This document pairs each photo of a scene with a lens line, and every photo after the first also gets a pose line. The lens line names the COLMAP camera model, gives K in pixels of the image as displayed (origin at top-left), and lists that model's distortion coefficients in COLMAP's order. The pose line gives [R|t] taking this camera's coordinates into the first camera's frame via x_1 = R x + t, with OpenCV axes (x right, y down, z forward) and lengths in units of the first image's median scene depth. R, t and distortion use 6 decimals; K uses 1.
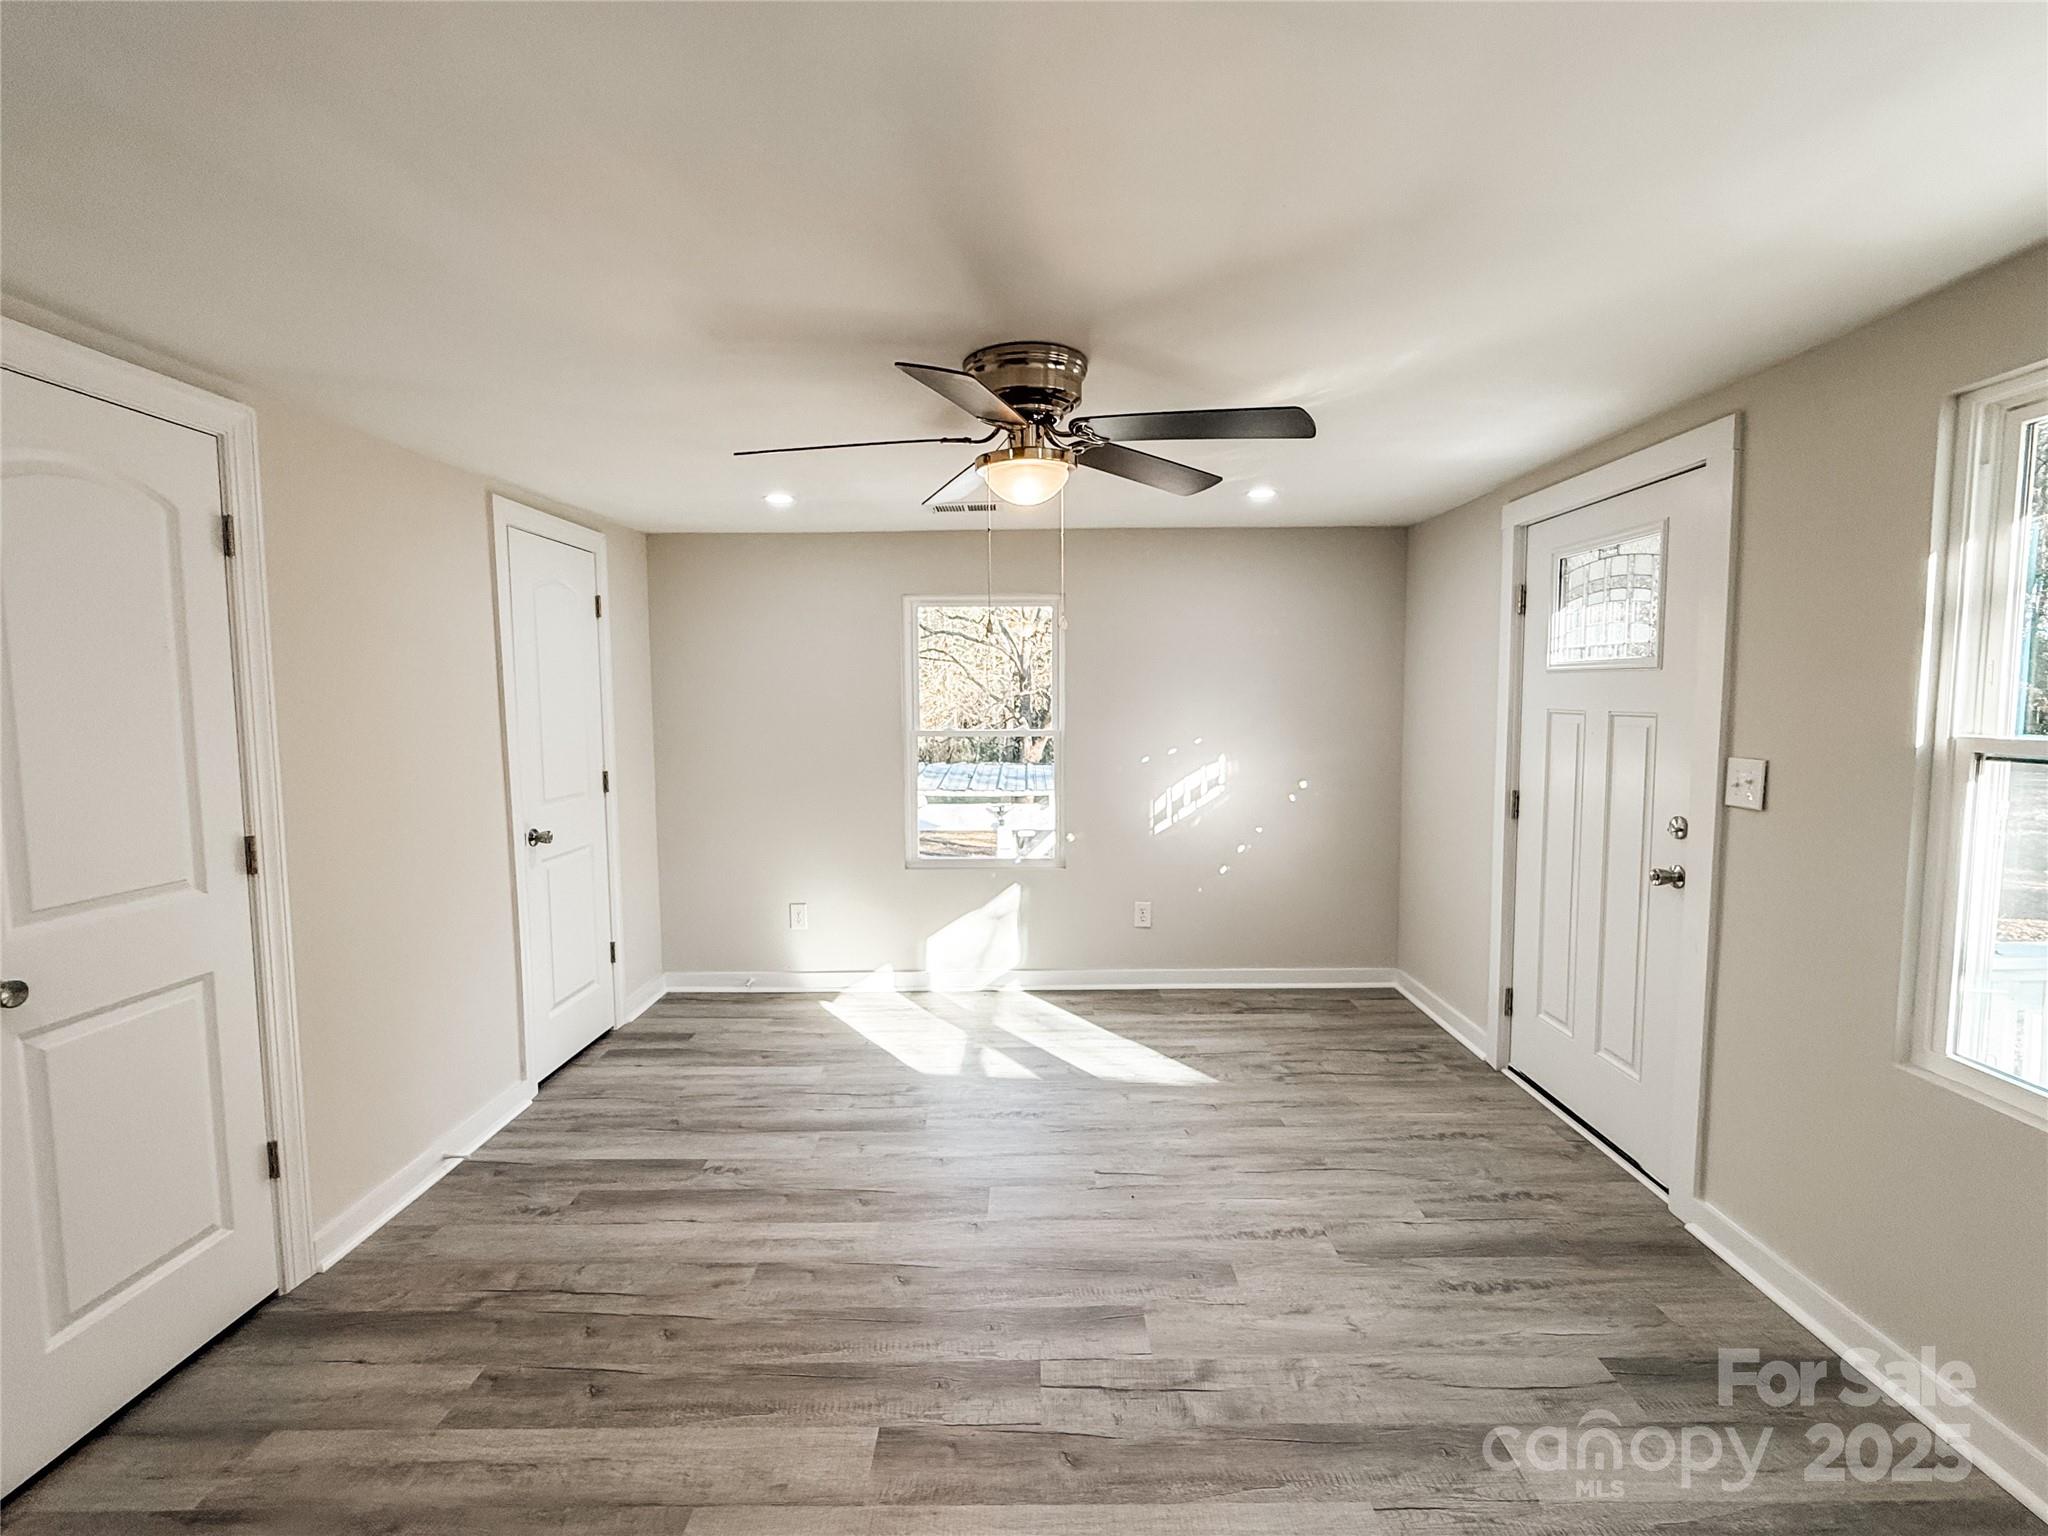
lens RADIAL K [[912.8, 0, 1025.9], [0, 912.8, 766.1], [0, 0, 1]] dist [0.003696, -0.000235]
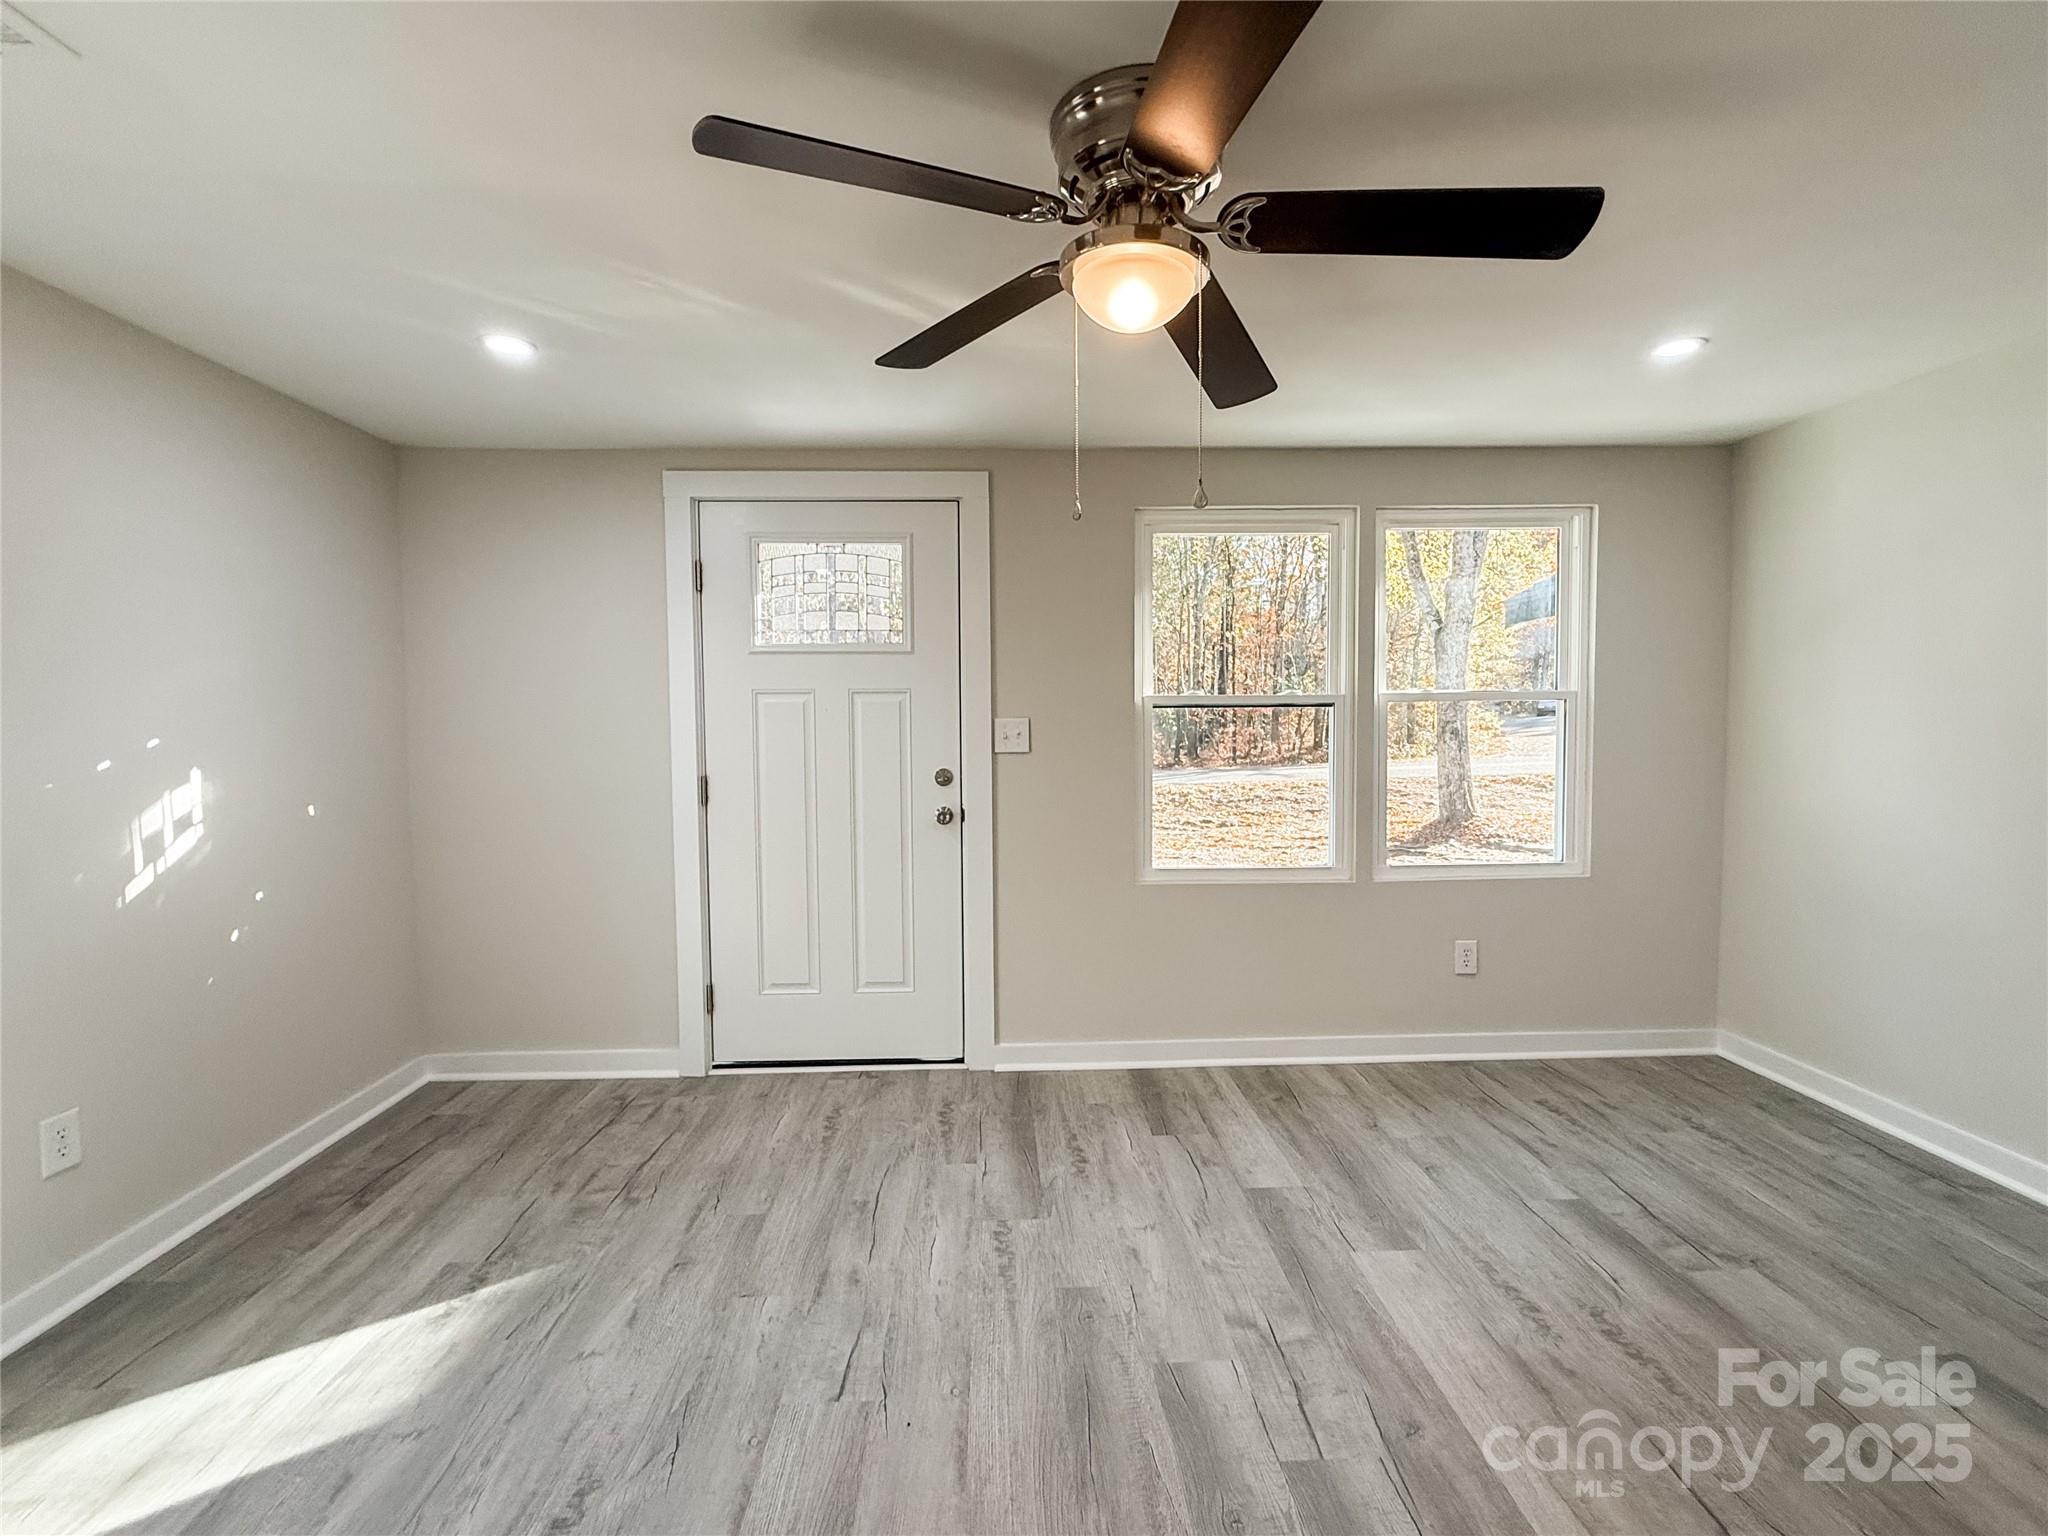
lens RADIAL K [[912.8, 0, 1023.6], [0, 912.8, 765.4], [0, 0, 1]] dist [0.003696, -0.000235]
pose [[-0.050103, -0.037470, 0.998041, -0.531355], [0.085653, 0.995453, 0.041672, 0.006696], [-0.995064, 0.087573, -0.046666, 0.876312]]
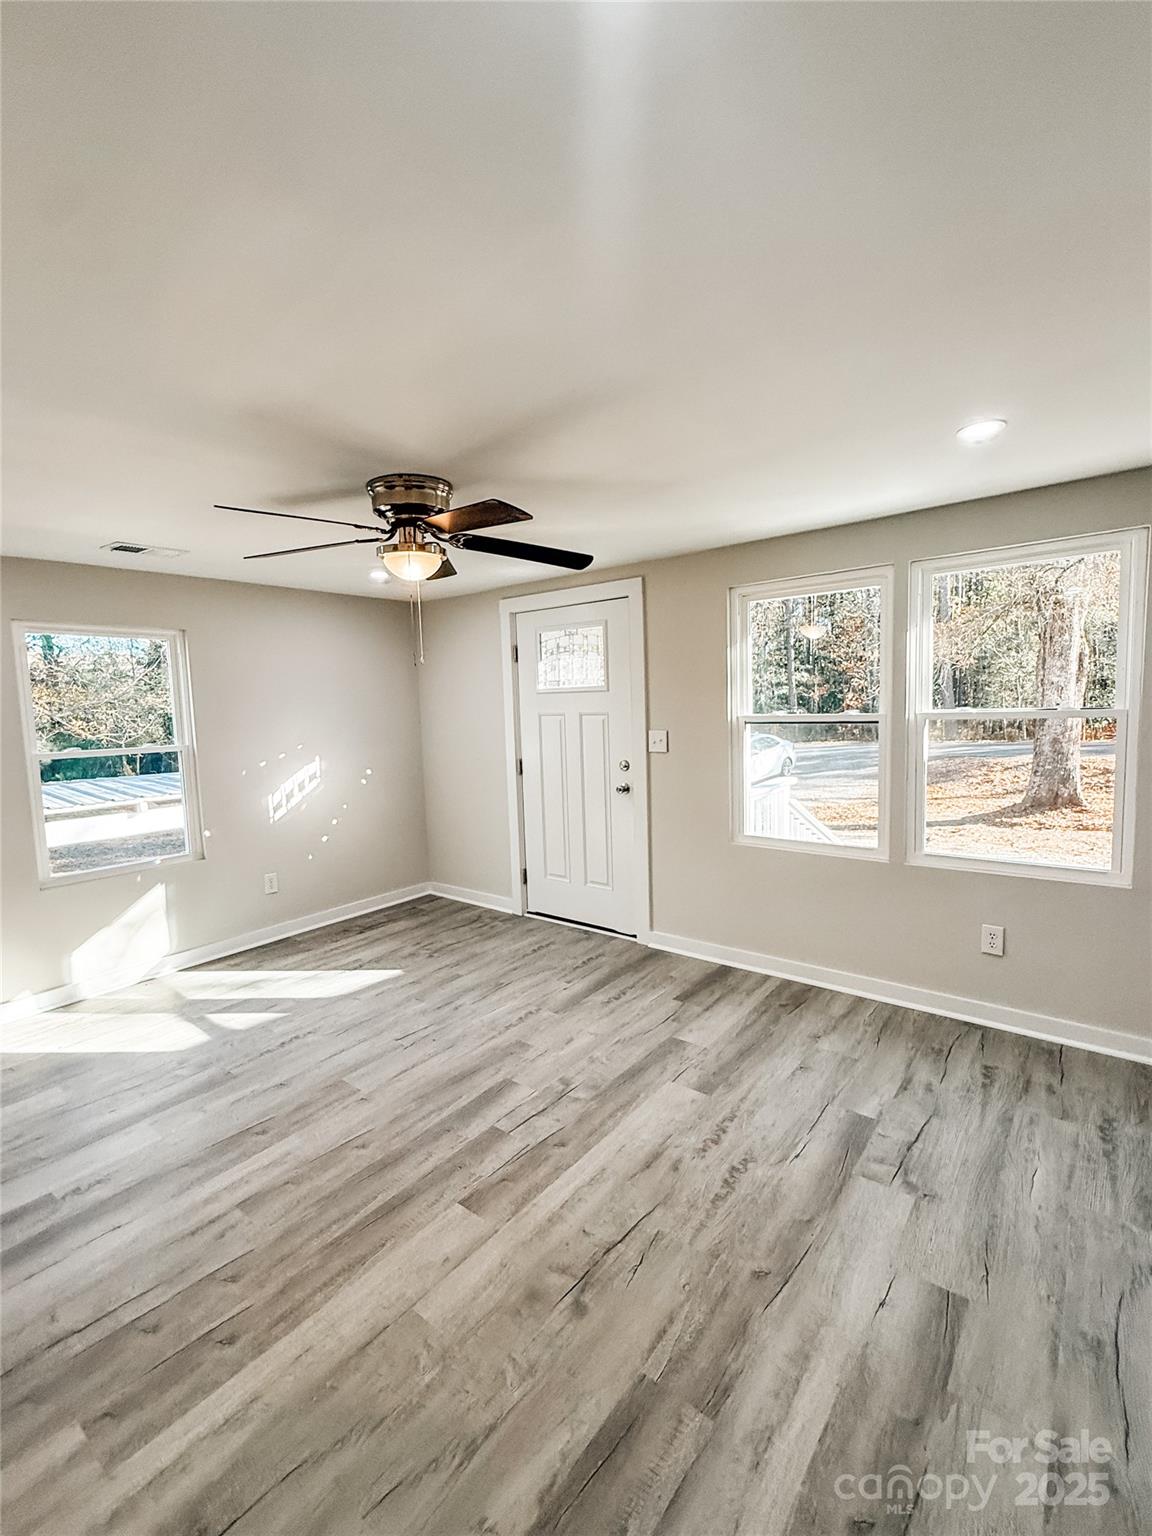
lens RADIAL K [[684.6, 0, 572.6], [0, 684.6, 772.3], [0, 0, 1]] dist [0.003696, -0.000235]
pose [[0.620400, -0.092393, 0.778825, -0.561951], [0.088269, 0.994953, 0.047718, -0.004366], [-0.779303, 0.039142, 0.625424, 0.088617]]
